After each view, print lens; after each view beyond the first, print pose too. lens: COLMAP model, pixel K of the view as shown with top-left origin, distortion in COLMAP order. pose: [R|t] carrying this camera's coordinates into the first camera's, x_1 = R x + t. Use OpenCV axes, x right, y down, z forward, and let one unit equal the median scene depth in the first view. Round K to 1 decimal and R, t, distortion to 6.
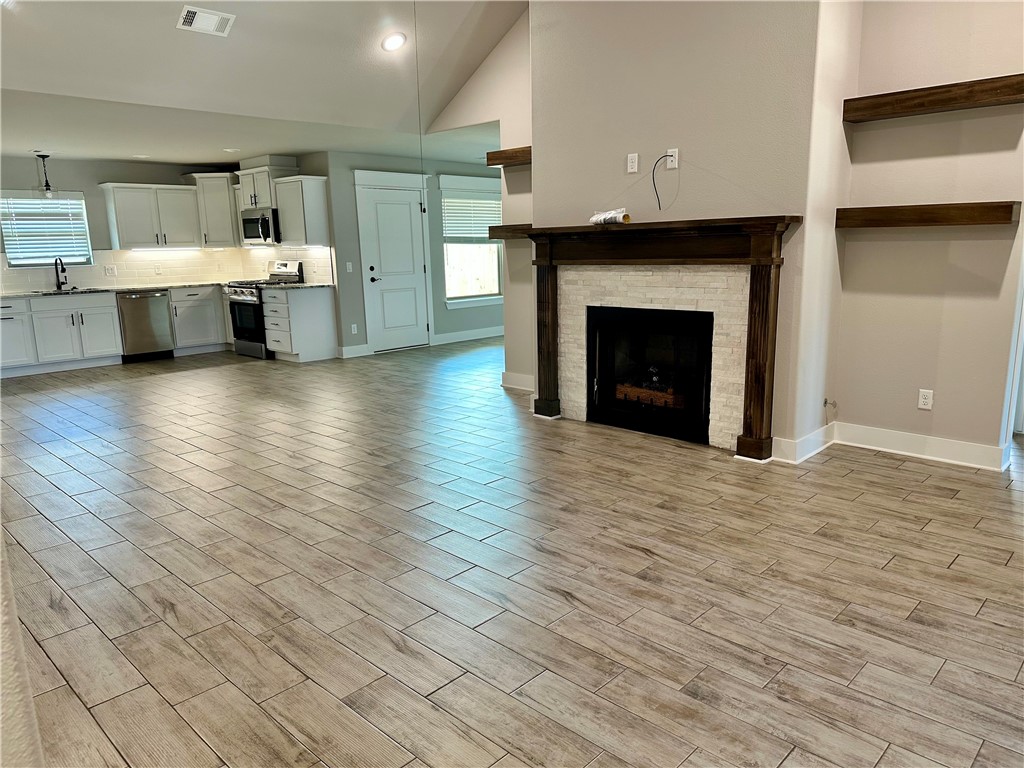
lens RADIAL K [[724.1, 0, 514.4], [0, 724.1, 382.1], [0, 0, 1]] dist [0.007090, -0.008863]
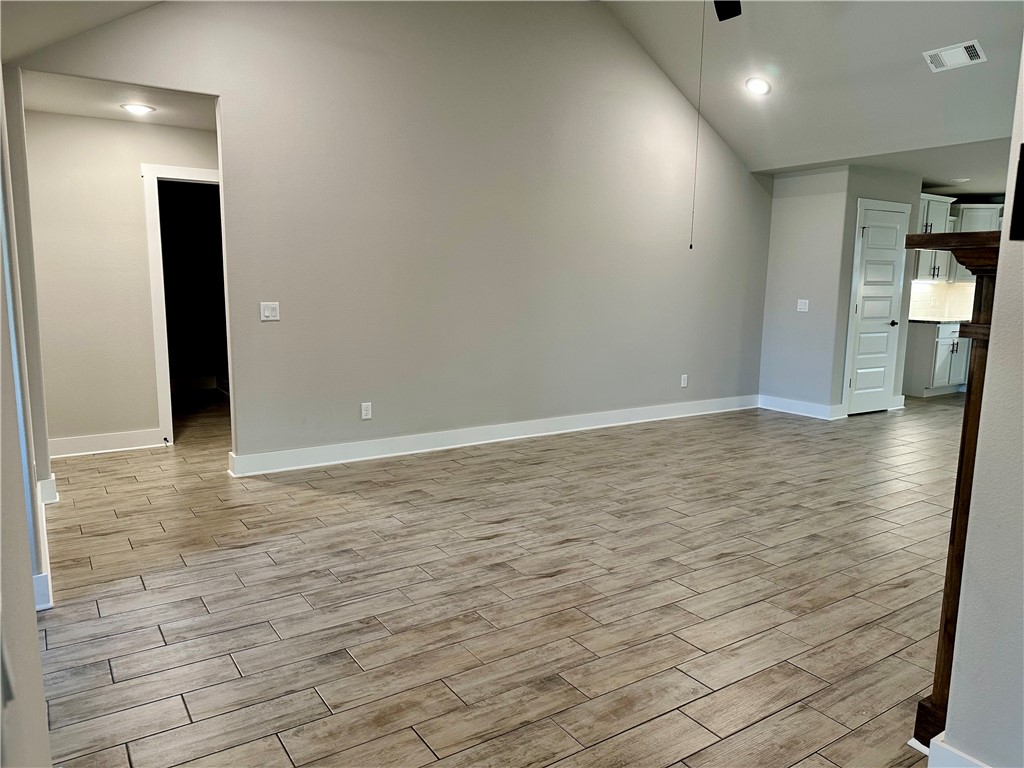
lens RADIAL K [[724.1, 0, 512.6], [0, 724.1, 385.1], [0, 0, 1]] dist [0.007090, -0.008863]
pose [[-0.211640, 0.163051, -0.963651, 0.981571], [-0.206691, 0.956217, 0.207188, -0.194946], [0.955242, 0.243027, -0.168672, 0.913505]]
